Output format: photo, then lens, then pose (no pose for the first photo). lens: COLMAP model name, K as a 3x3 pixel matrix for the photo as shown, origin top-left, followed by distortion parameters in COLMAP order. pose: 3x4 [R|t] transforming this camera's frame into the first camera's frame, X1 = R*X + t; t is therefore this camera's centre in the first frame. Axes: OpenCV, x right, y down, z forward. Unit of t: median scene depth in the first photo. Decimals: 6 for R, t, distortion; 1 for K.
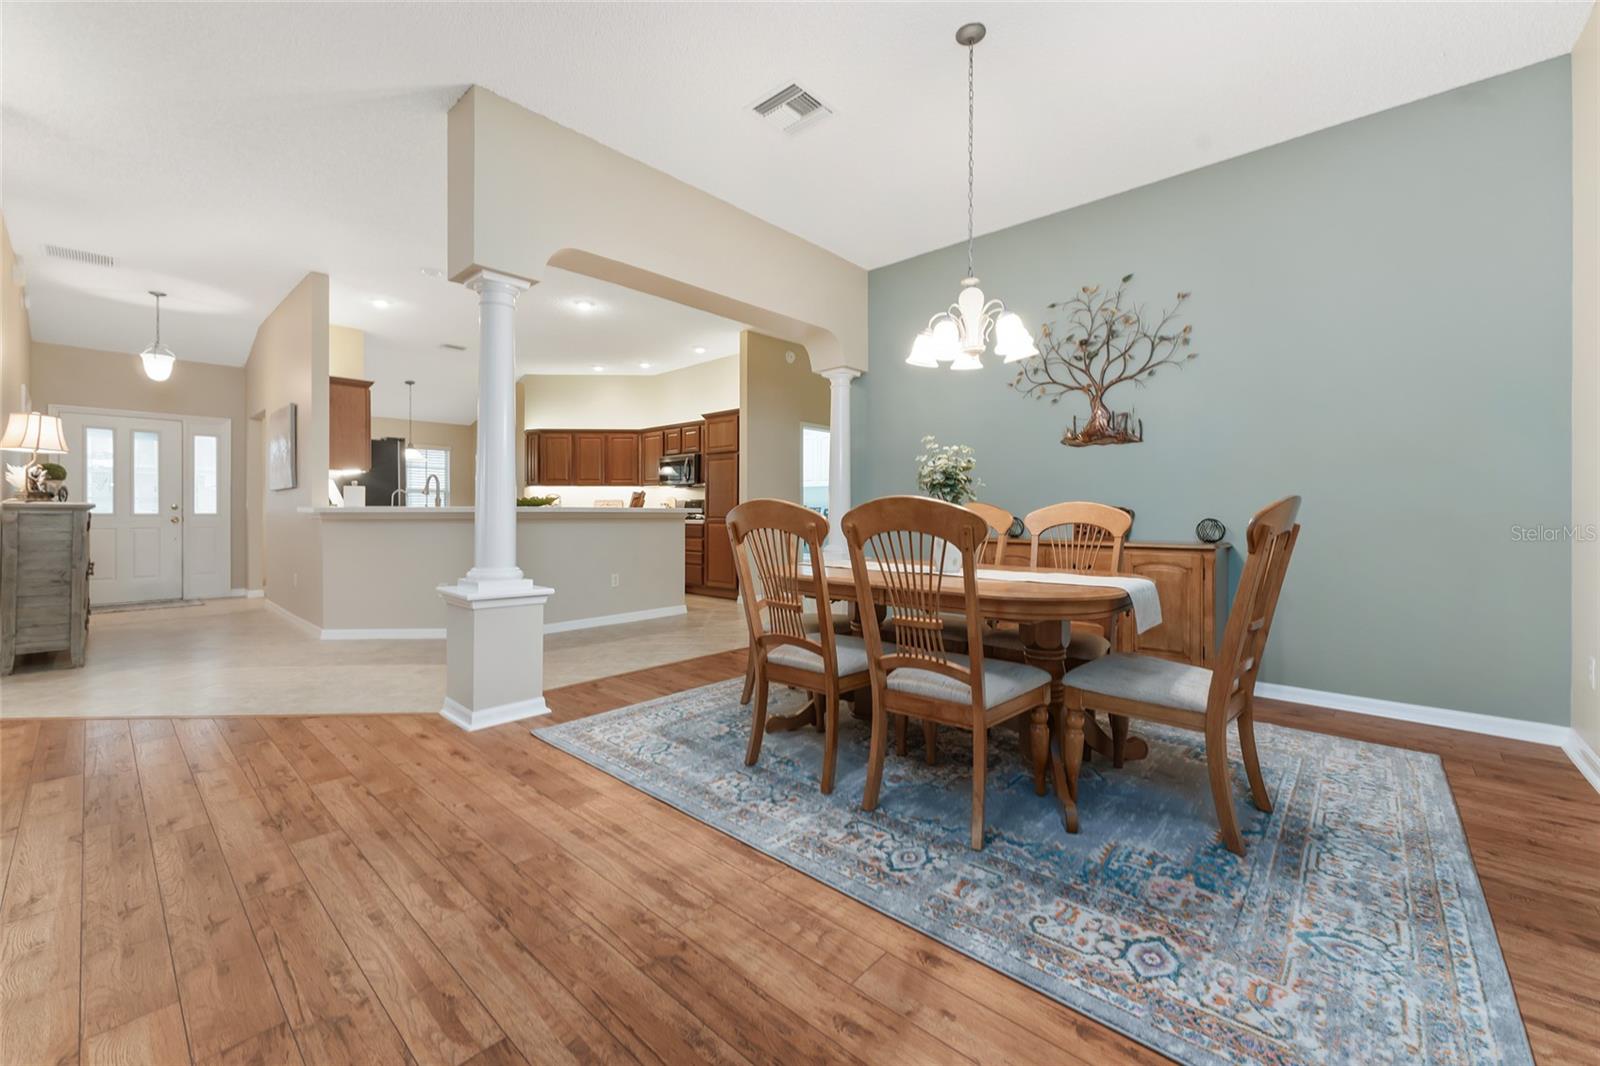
lens RADIAL K [[636.6, 0, 801.0], [0, 636.6, 513.5], [0, 0, 1]] dist [0.003396, -0.001357]
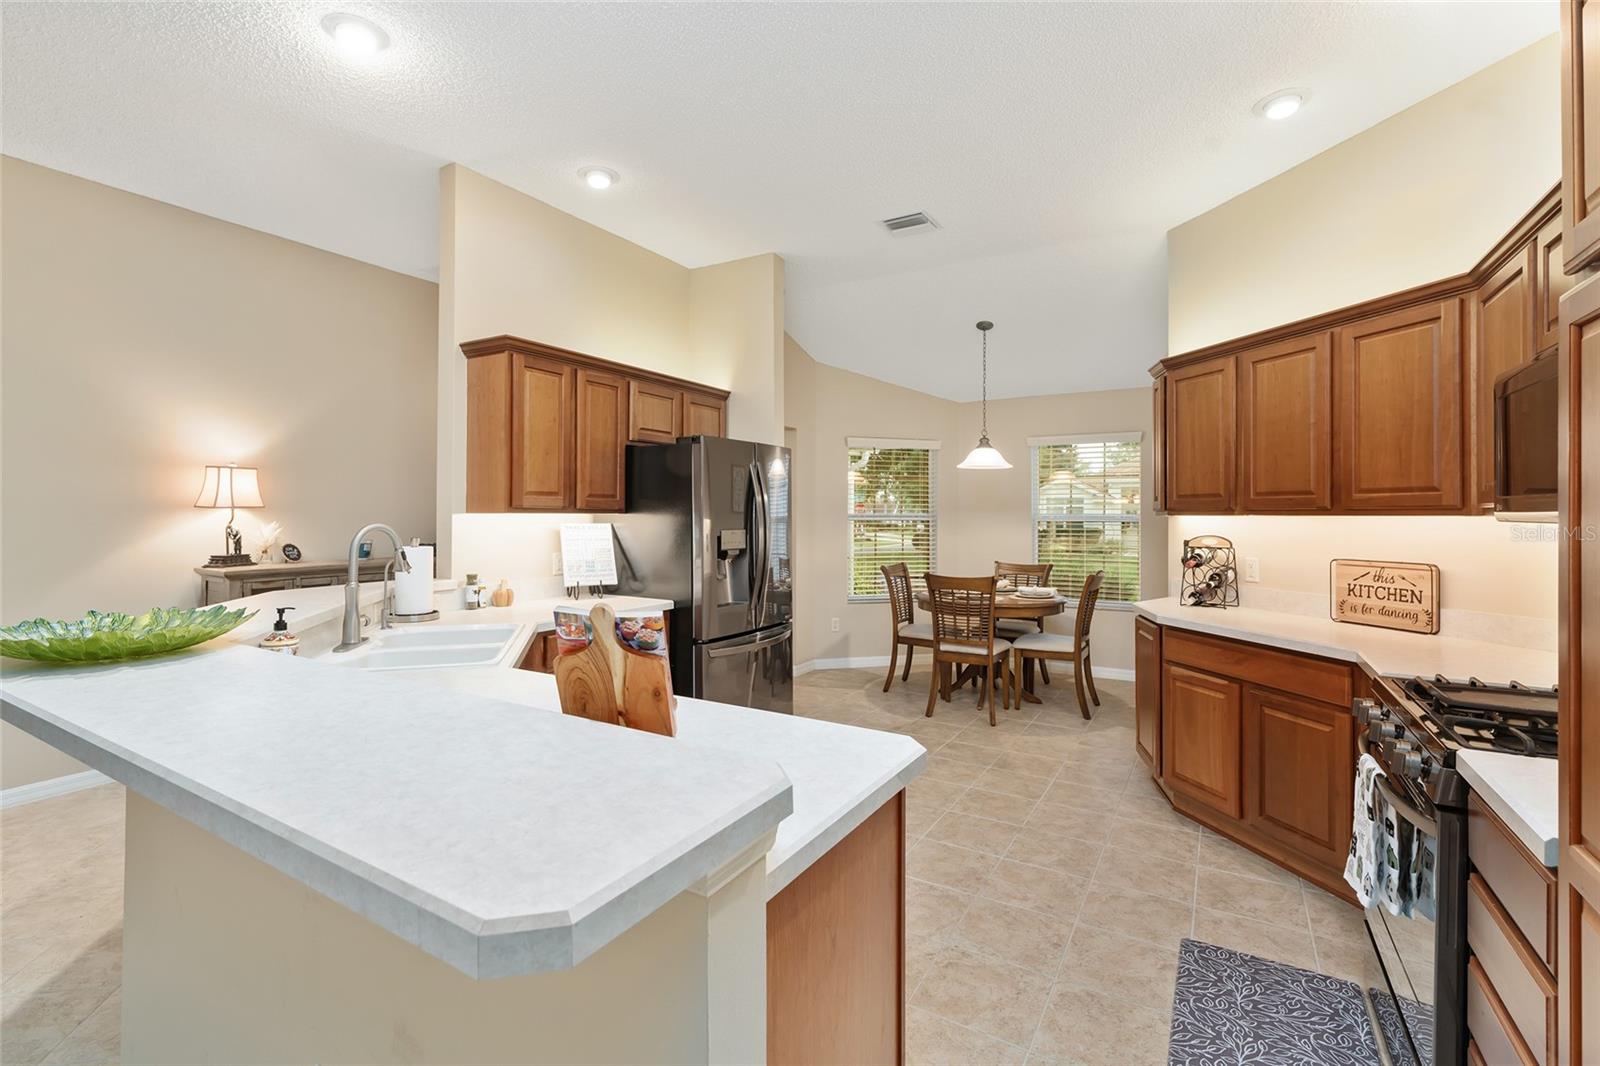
lens RADIAL K [[727.5, 0, 786.6], [0, 727.5, 510.5], [0, 0, 1]] dist [0.004036, -0.000385]
pose [[0.187067, -0.006595, -0.982325, -0.082280], [-0.007995, 0.999934, -0.008236, -0.088606], [0.982315, 0.009394, 0.187002, 1.525207]]
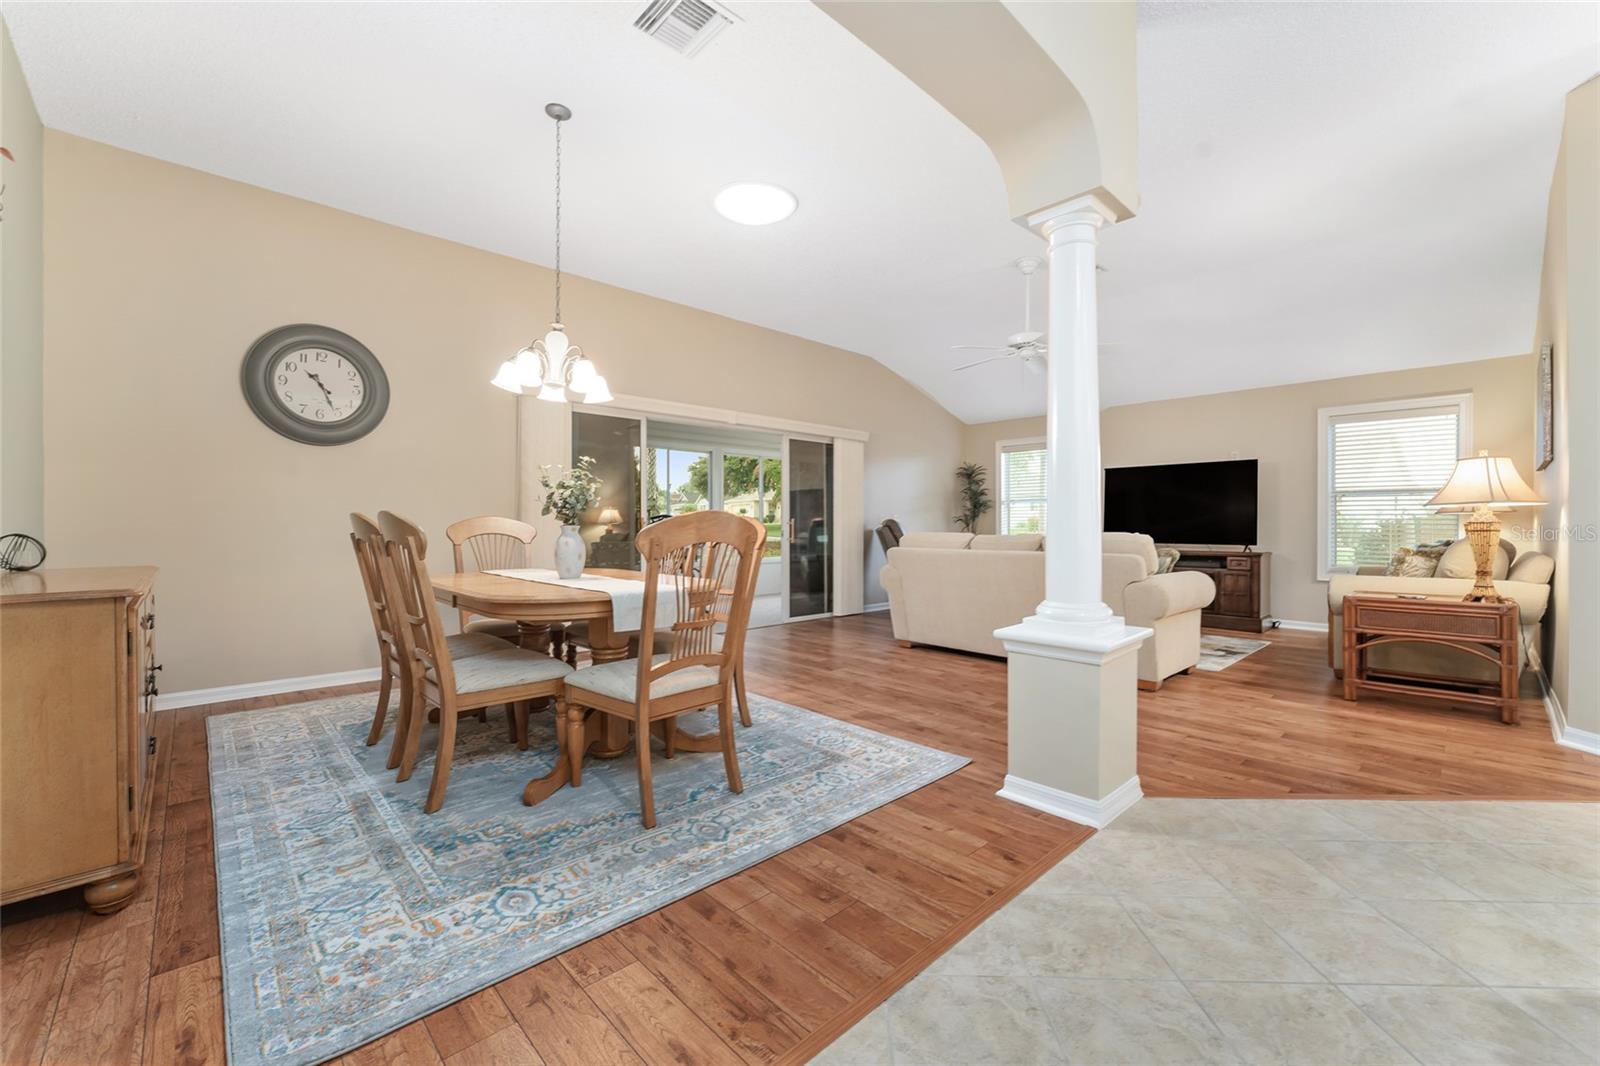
lens RADIAL K [[636.6, 0, 809.1], [0, 636.6, 532.7], [0, 0, 1]] dist [0.003396, -0.001357]
pose [[-0.997463, -0.002594, 0.071140, -0.177633], [-0.001380, 0.999853, 0.017099, -0.007158], [-0.071174, 0.016957, -0.997320, 1.382349]]
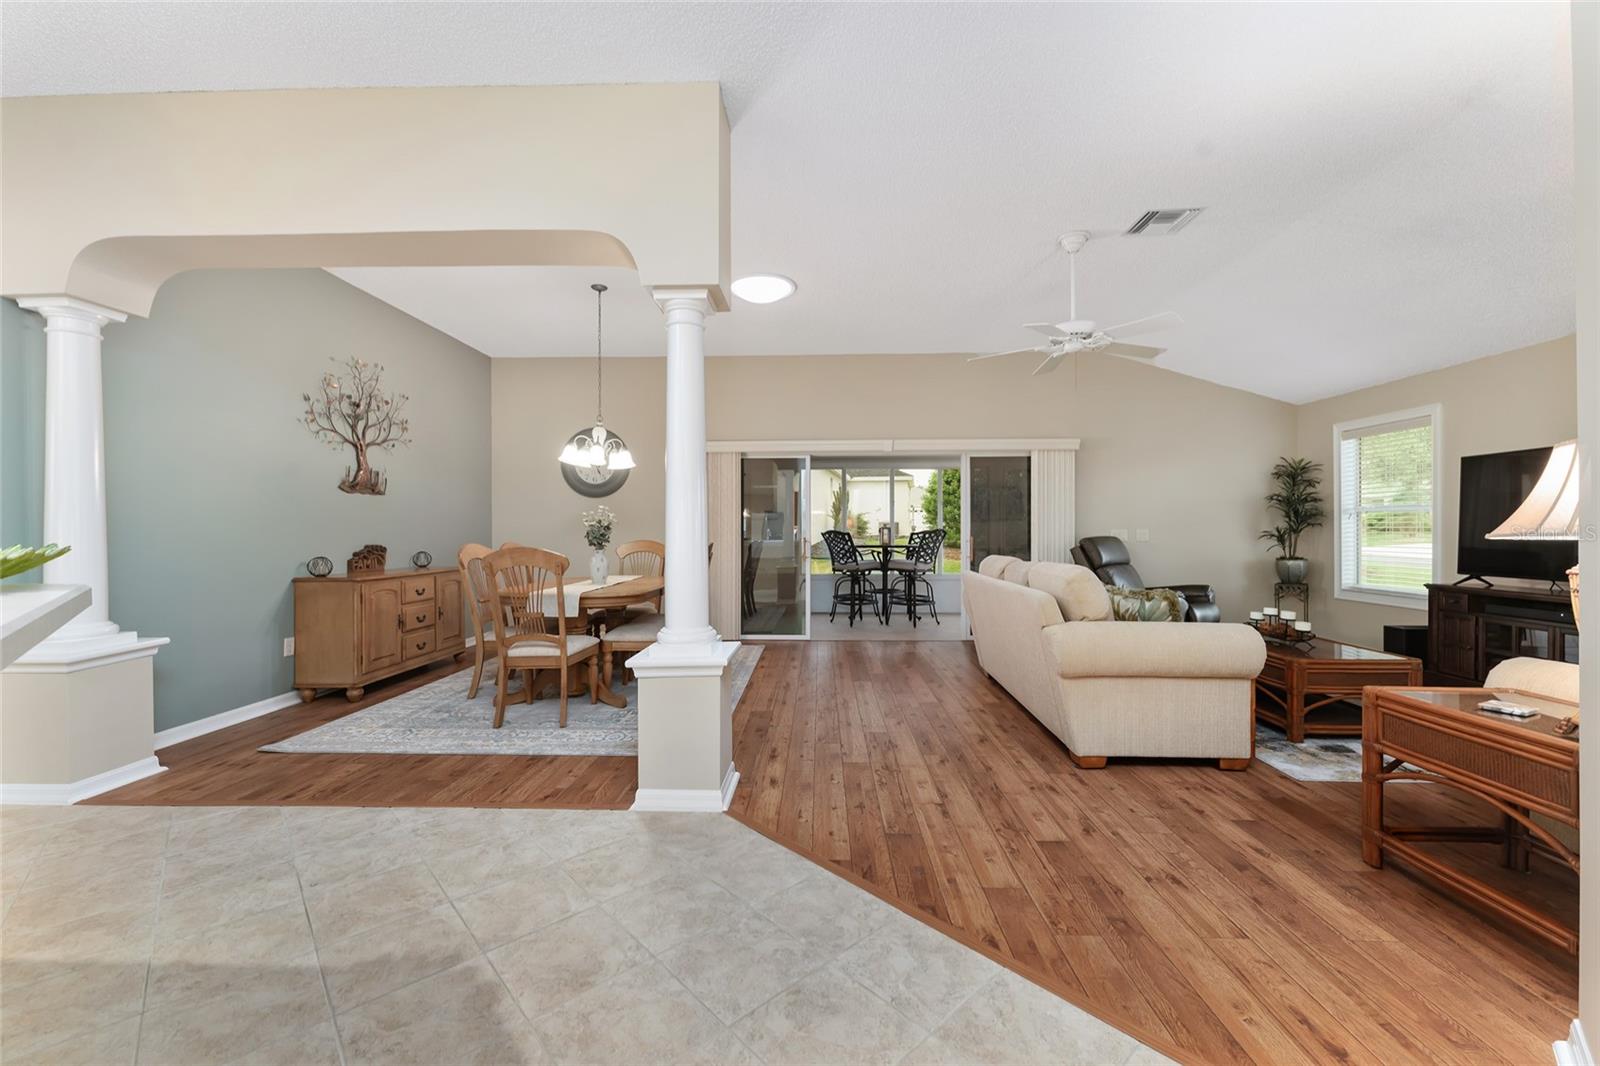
lens RADIAL K [[636.6, 0, 805.8], [0, 636.6, 528.6], [0, 0, 1]] dist [0.003396, -0.001357]
pose [[-0.650257, 0.002775, 0.759709, -0.976631], [0.004251, 0.999991, -0.000014, -0.037302], [-0.759703, 0.003220, -0.650263, 1.130304]]
